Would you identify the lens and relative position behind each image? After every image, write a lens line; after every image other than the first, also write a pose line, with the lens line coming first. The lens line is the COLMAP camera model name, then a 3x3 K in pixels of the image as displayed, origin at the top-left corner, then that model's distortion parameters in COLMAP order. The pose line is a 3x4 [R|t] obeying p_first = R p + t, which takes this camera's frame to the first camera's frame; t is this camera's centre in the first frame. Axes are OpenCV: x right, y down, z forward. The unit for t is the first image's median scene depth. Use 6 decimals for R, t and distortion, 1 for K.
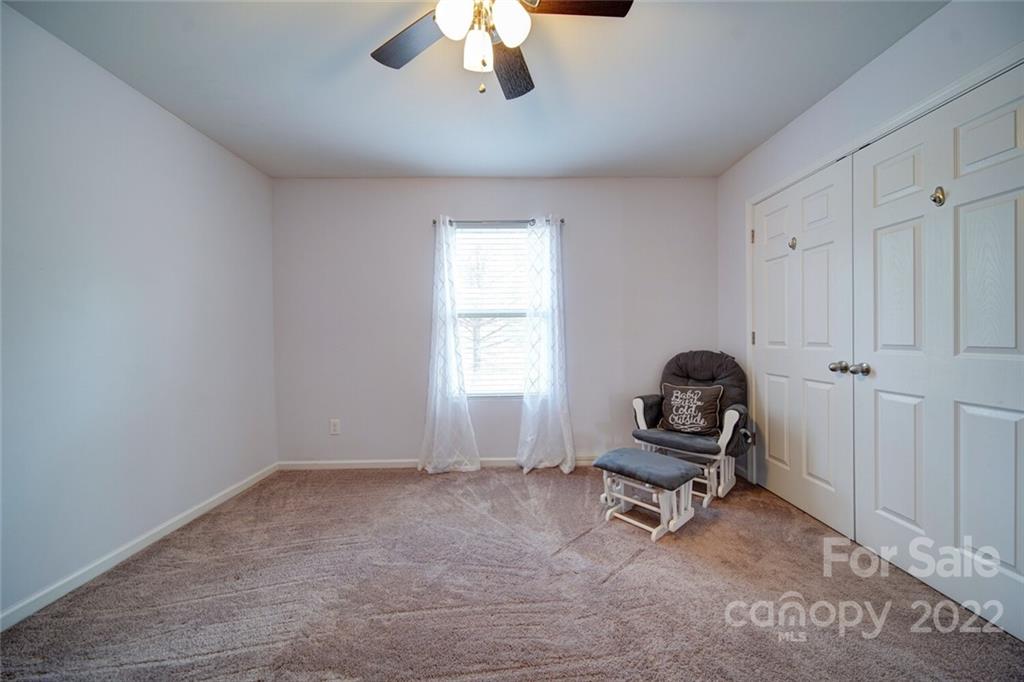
lens RADIAL K [[363.0, 0, 511.9], [0, 363.0, 337.0], [0, 0, 1]] dist [-0.001608, -0.000804]
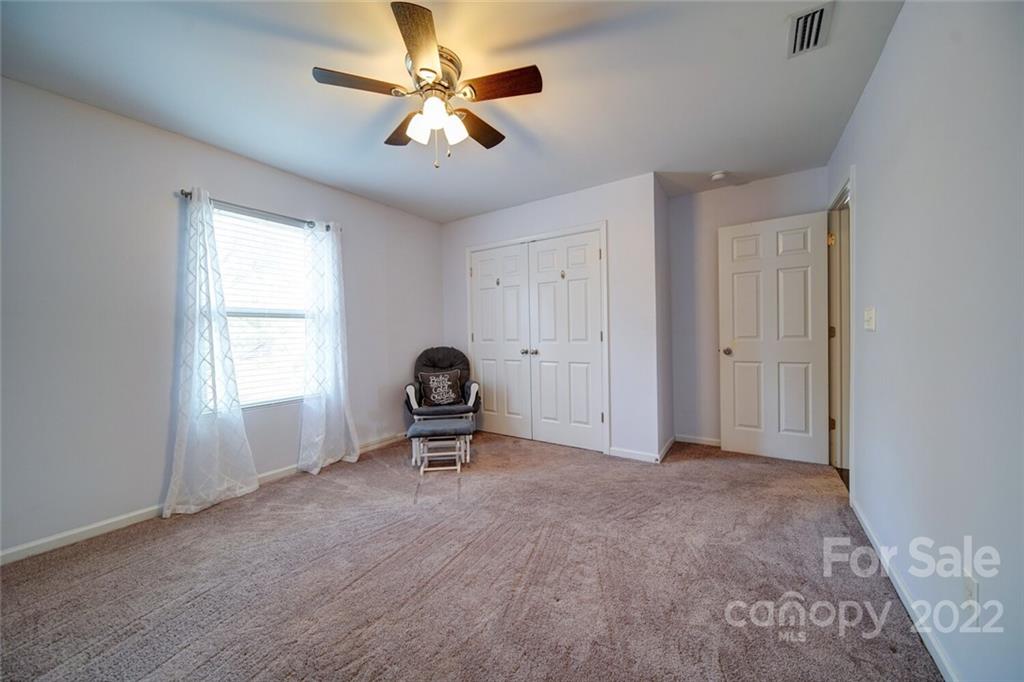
lens RADIAL K [[363.0, 0, 512.6], [0, 363.0, 337.3], [0, 0, 1]] dist [-0.001608, -0.000804]
pose [[0.563157, -0.006832, 0.826321, -0.519238], [0.015766, 0.999873, -0.002479, 0.008447], [-0.826199, 0.014424, 0.563193, -0.022077]]
